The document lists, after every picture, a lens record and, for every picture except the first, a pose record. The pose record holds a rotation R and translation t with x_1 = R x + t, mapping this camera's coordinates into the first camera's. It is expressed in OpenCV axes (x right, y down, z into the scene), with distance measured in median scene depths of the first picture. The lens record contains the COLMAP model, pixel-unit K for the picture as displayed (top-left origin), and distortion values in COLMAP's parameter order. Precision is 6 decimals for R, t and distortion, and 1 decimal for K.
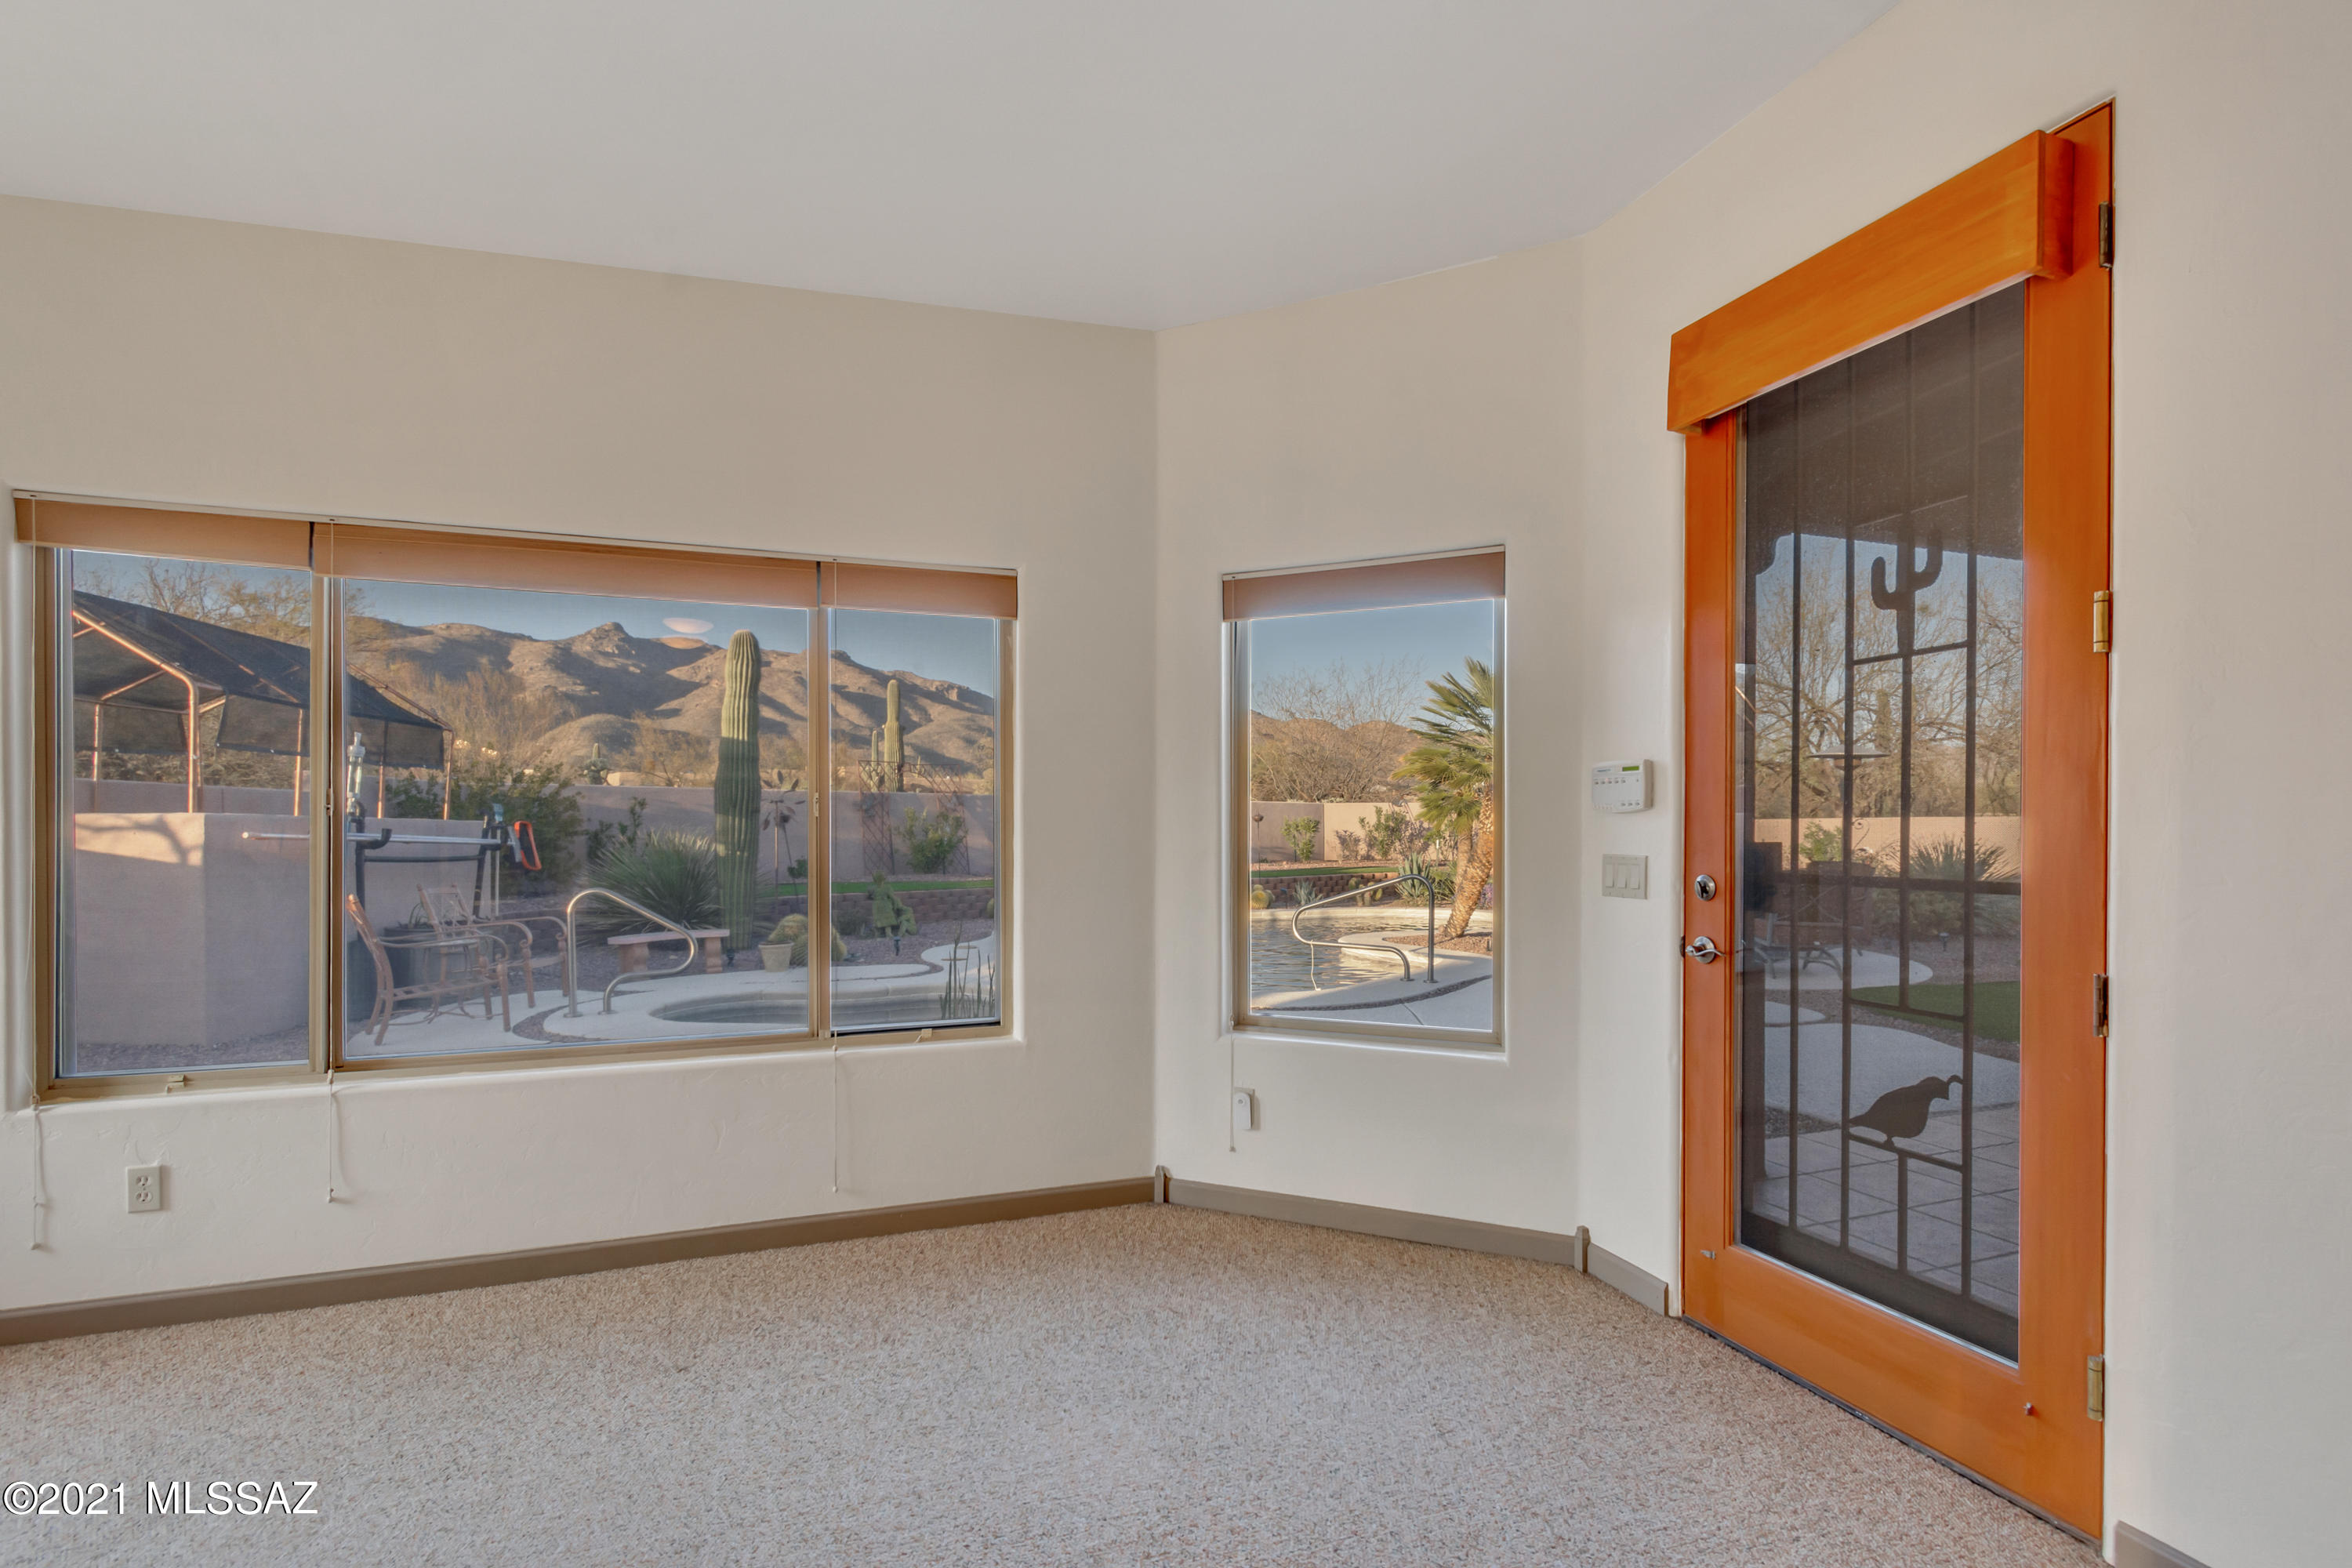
lens RADIAL K [[1071.9, 0, 1215.5], [0, 1071.9, 843.3], [0, 0, 1]] dist [-0.001112, -0.000077]
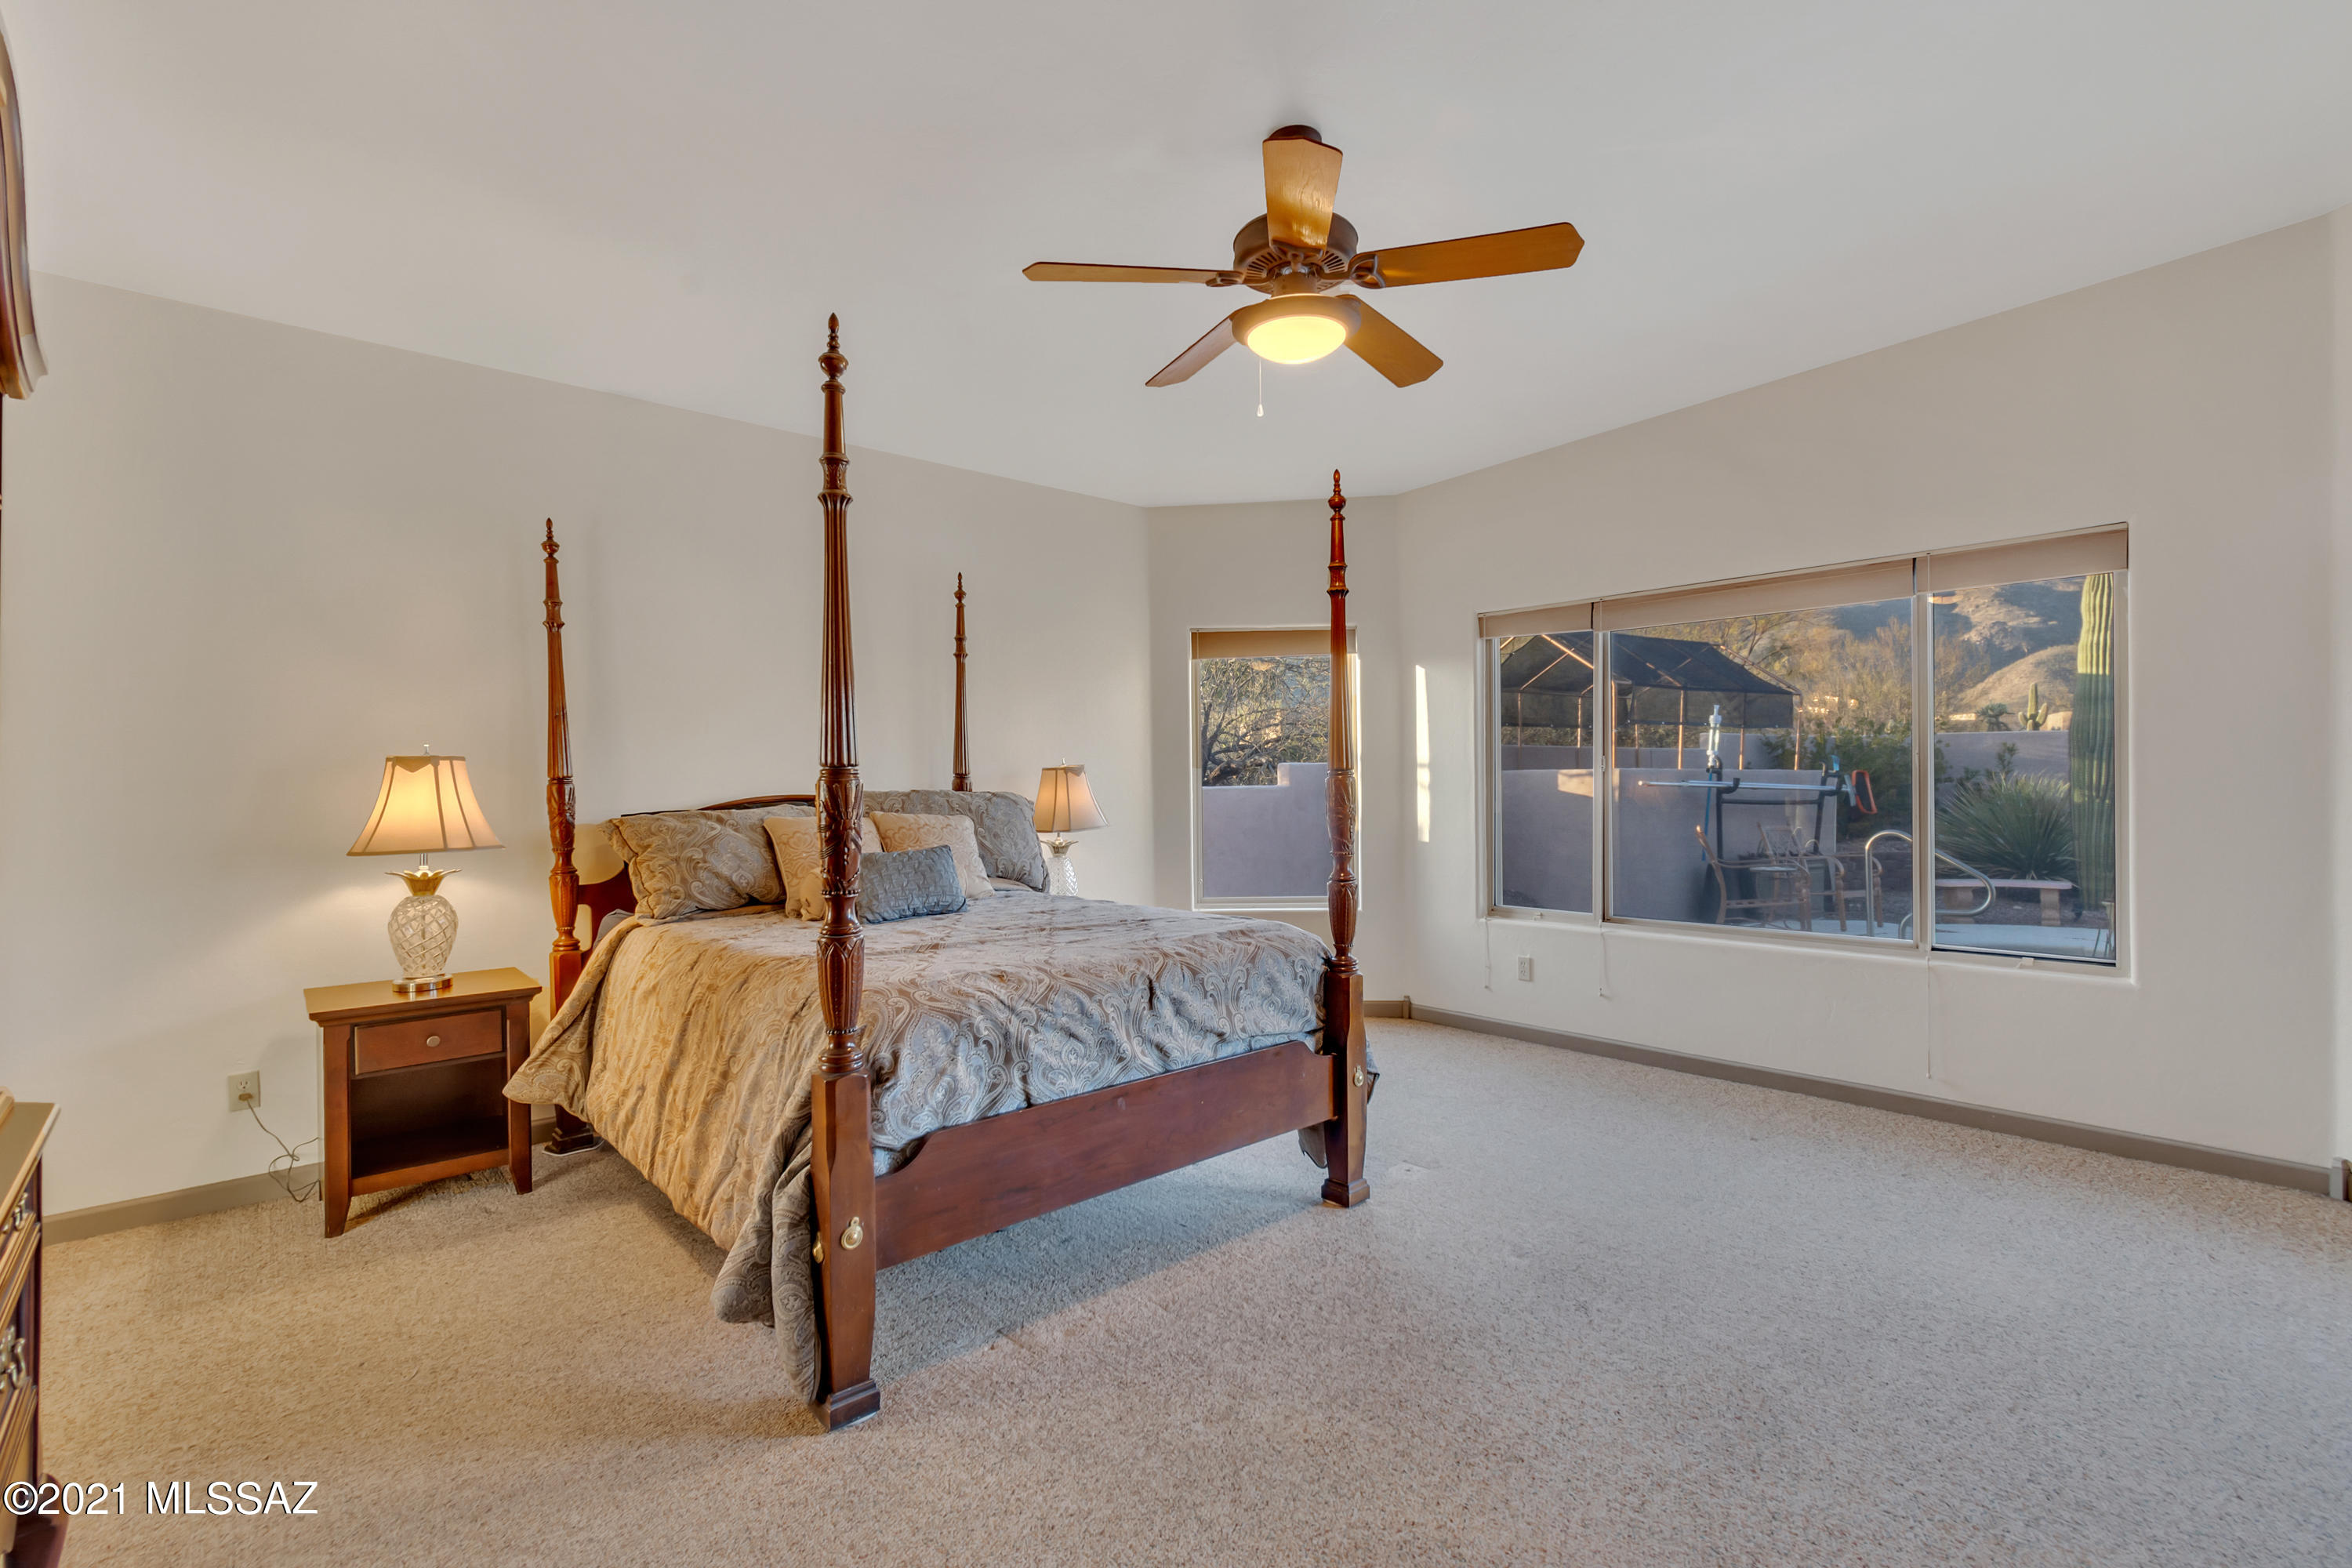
lens RADIAL K [[1070.5, 0, 1166.3], [0, 1070.5, 792.5], [0, 0, 1]] dist [-0.000294, -0.000213]
pose [[0.349908, 0.004313, -0.936774, 0.225781], [-0.002350, 0.999990, 0.003726, 0.000829], [0.936781, 0.000897, 0.349915, -0.107712]]
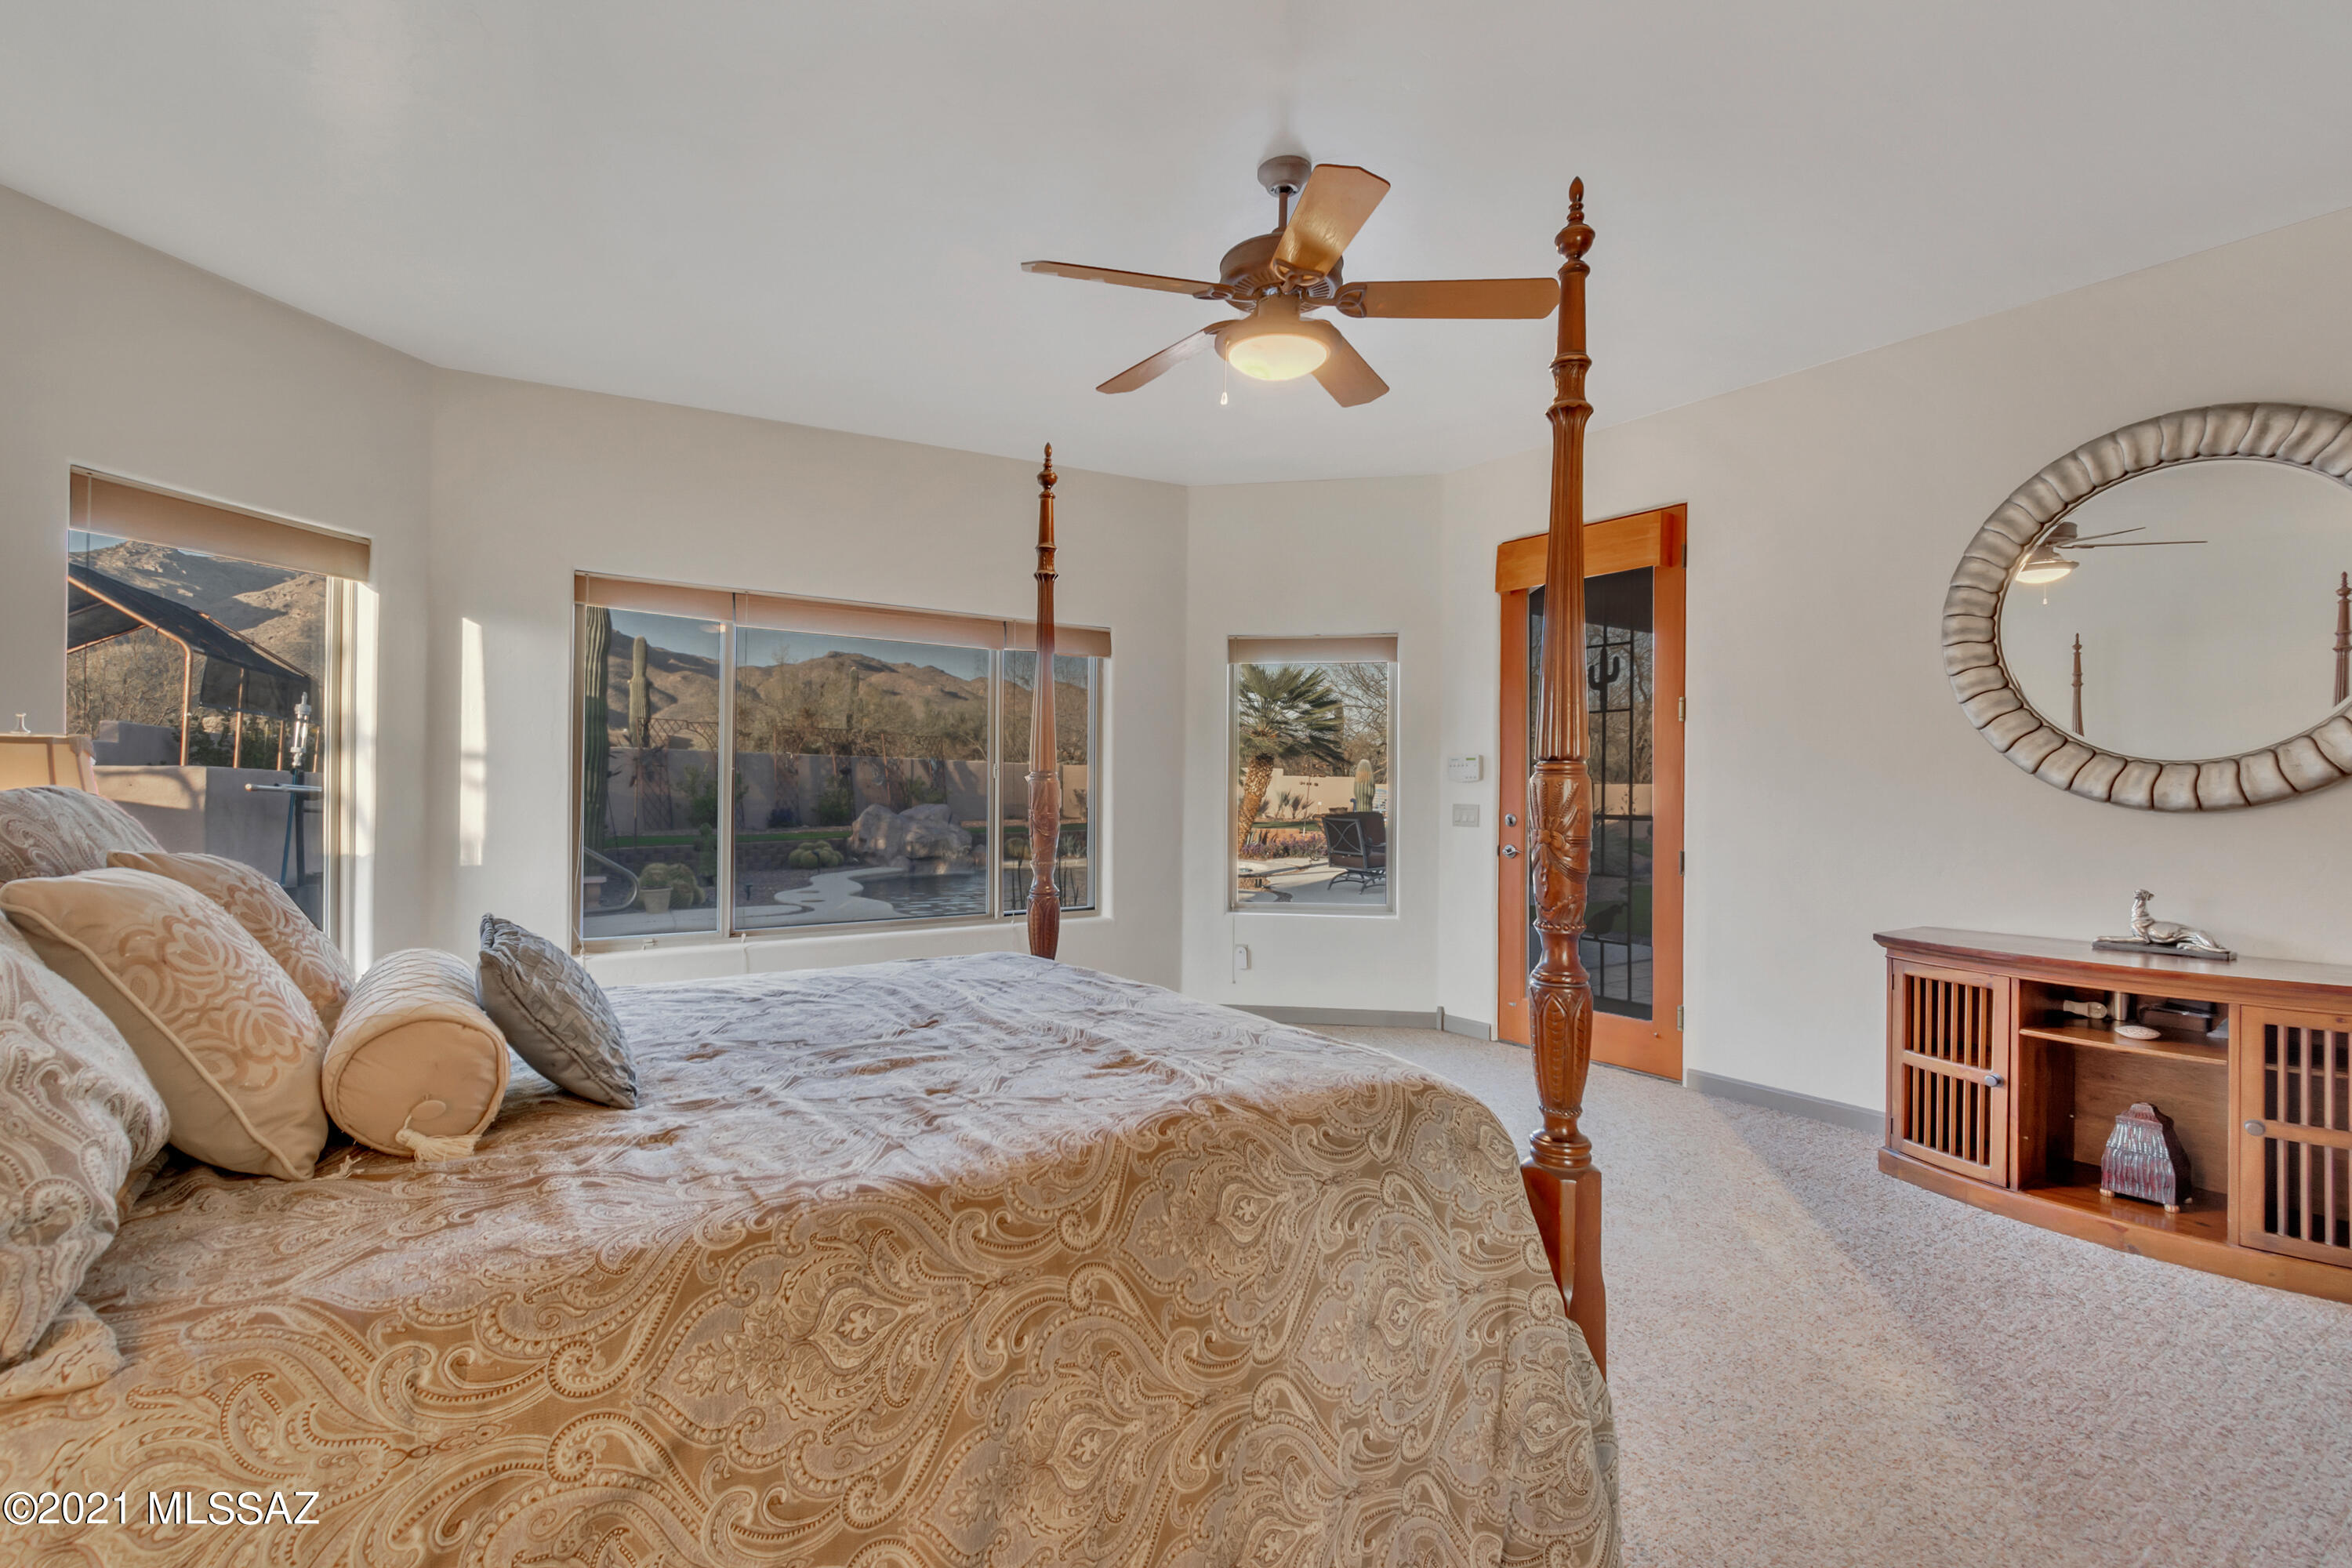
lens RADIAL K [[1070.5, 0, 1166.3], [0, 1070.5, 792.5], [0, 0, 1]] dist [-0.000294, -0.000213]
pose [[0.970745, 0.007399, 0.239997, -0.249620], [-0.005148, 0.999937, -0.010006, 0.004890], [-0.240056, 0.008478, 0.970722, -0.302082]]
